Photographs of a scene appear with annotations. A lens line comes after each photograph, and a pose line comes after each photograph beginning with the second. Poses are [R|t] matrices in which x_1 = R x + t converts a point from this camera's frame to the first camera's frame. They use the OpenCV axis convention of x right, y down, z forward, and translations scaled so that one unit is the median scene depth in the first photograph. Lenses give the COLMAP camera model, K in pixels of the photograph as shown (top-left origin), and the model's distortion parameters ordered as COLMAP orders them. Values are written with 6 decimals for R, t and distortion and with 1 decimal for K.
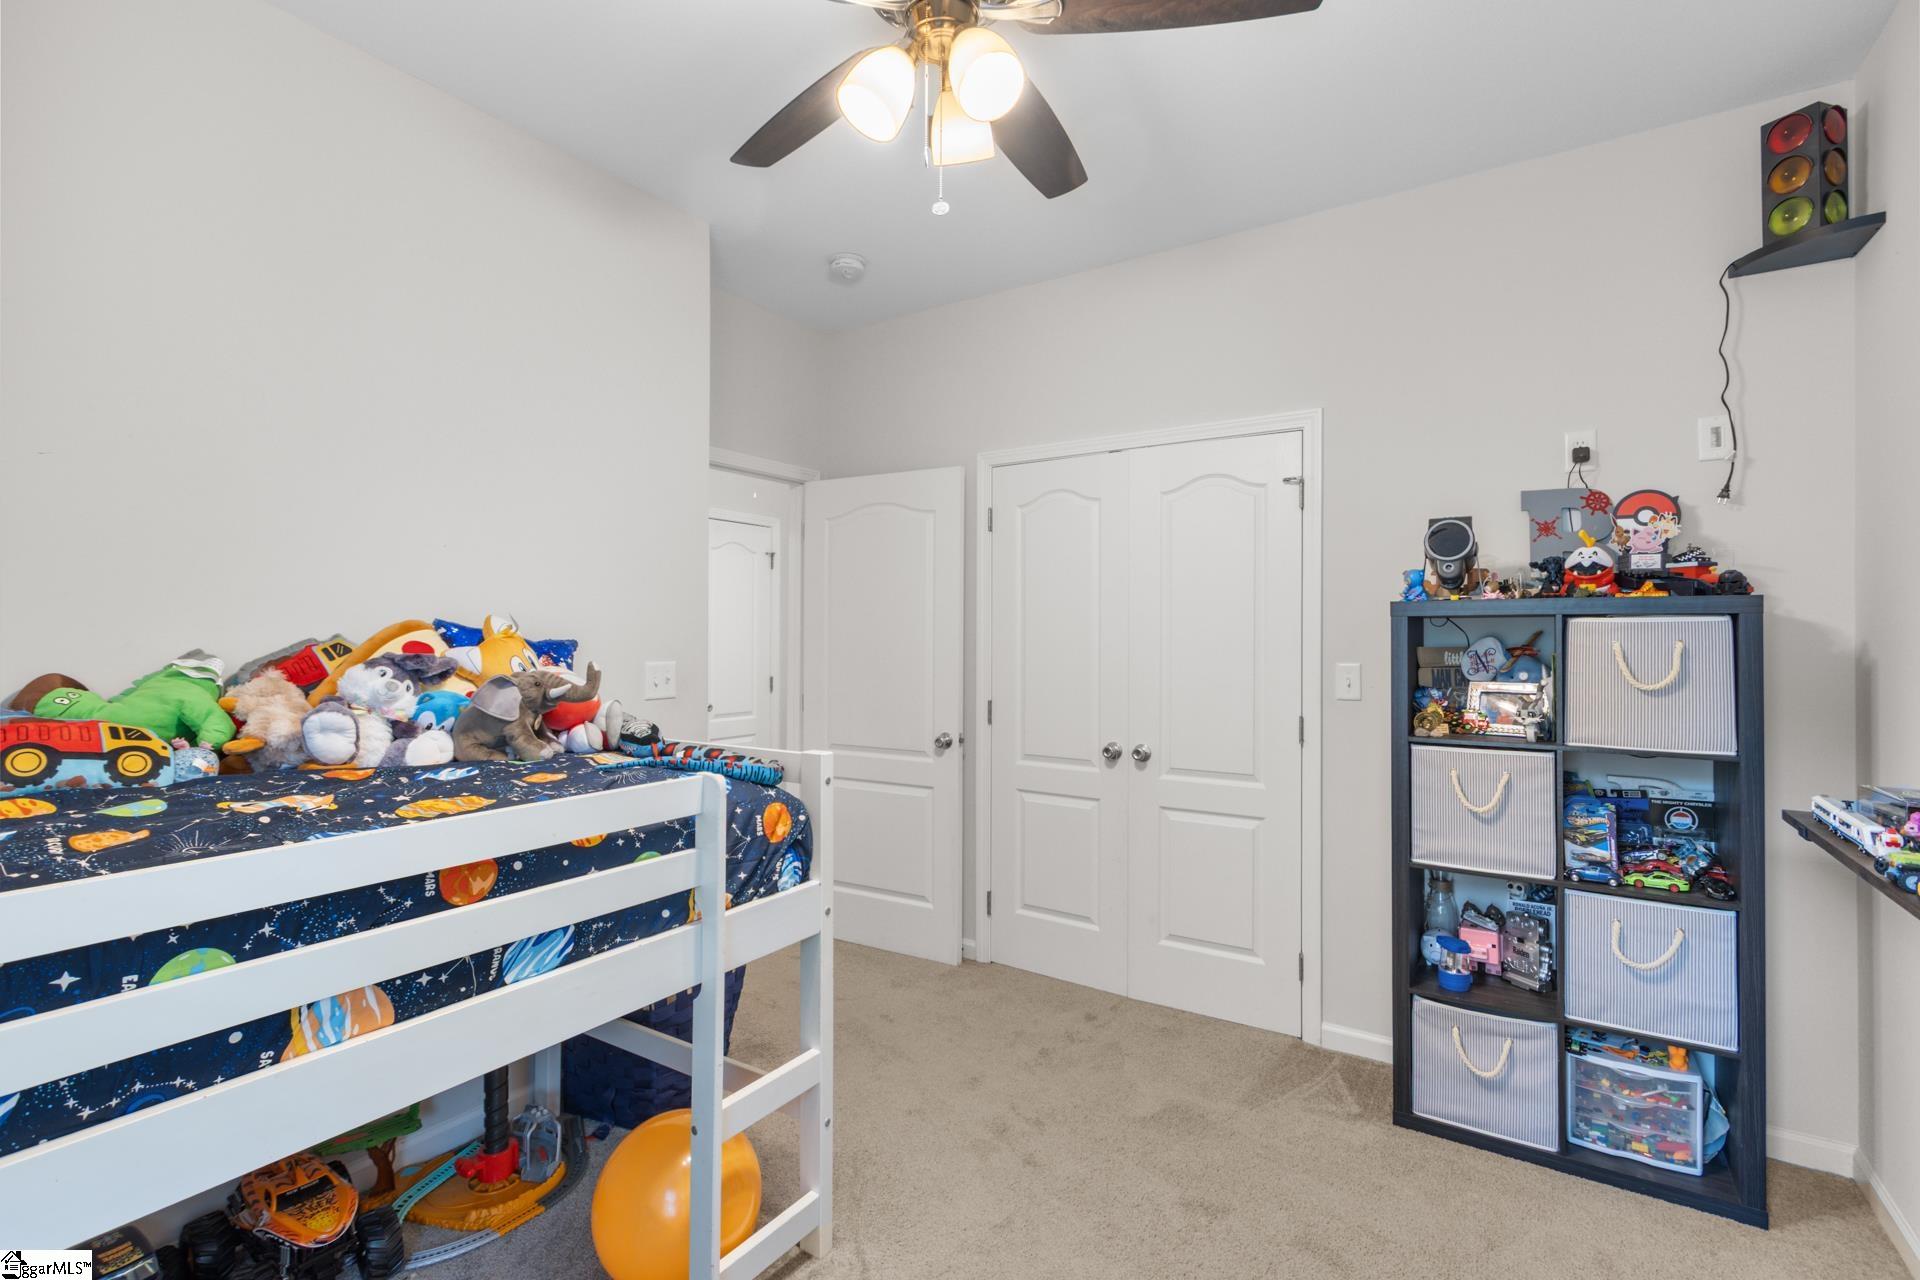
lens RADIAL K [[883.7, 0, 960.5], [0, 883.7, 633.0], [0, 0, 1]] dist [-0.001115, -0.000689]
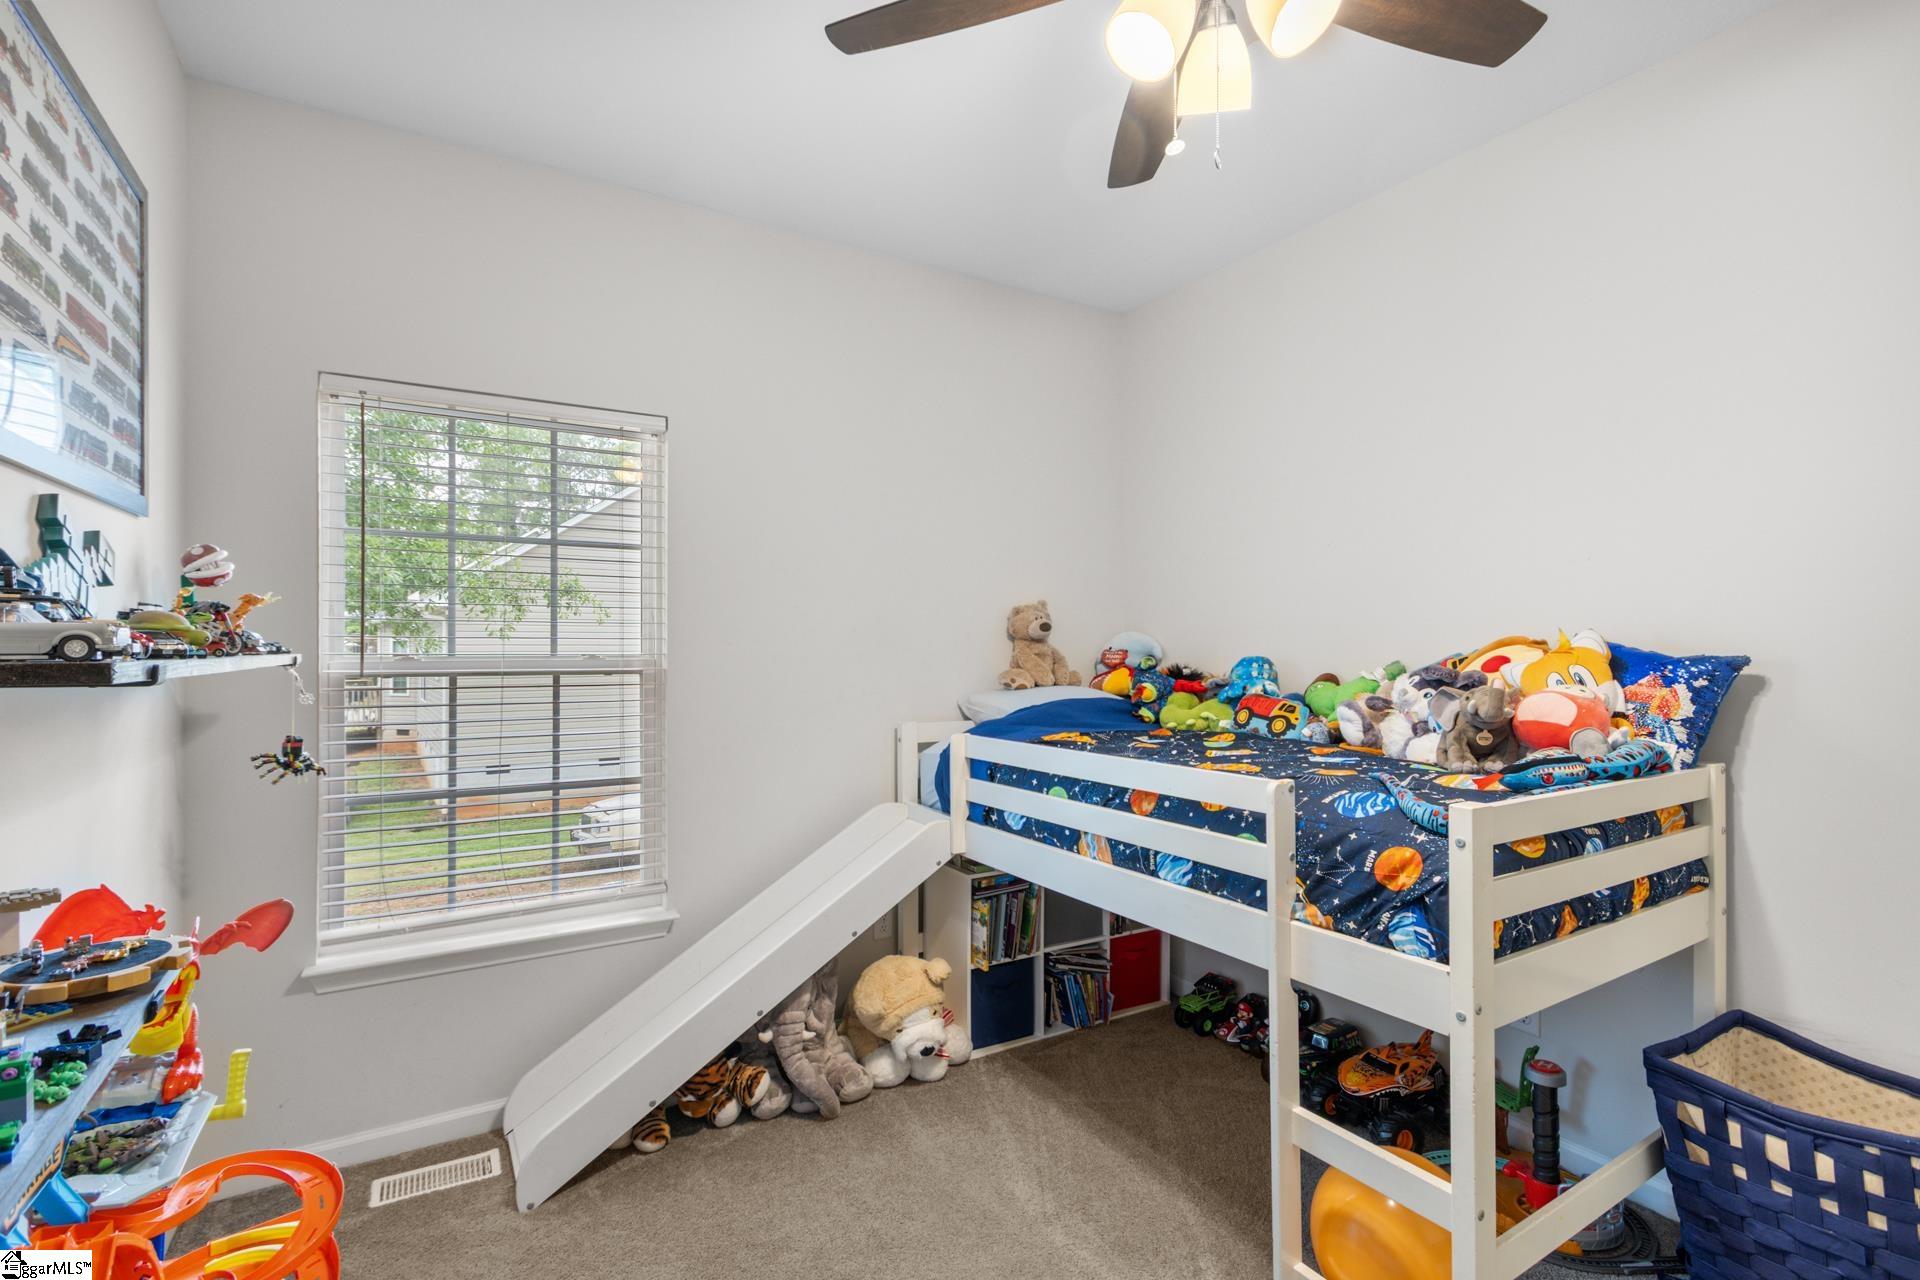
lens RADIAL K [[883.7, 0, 944.4], [0, 883.7, 642.9], [0, 0, 1]] dist [-0.001115, -0.000689]
pose [[-0.447222, -0.010173, -0.894365, 0.964396], [0.003105, 0.999912, -0.012926, 0.007331], [0.894418, -0.008557, -0.447151, 1.266280]]
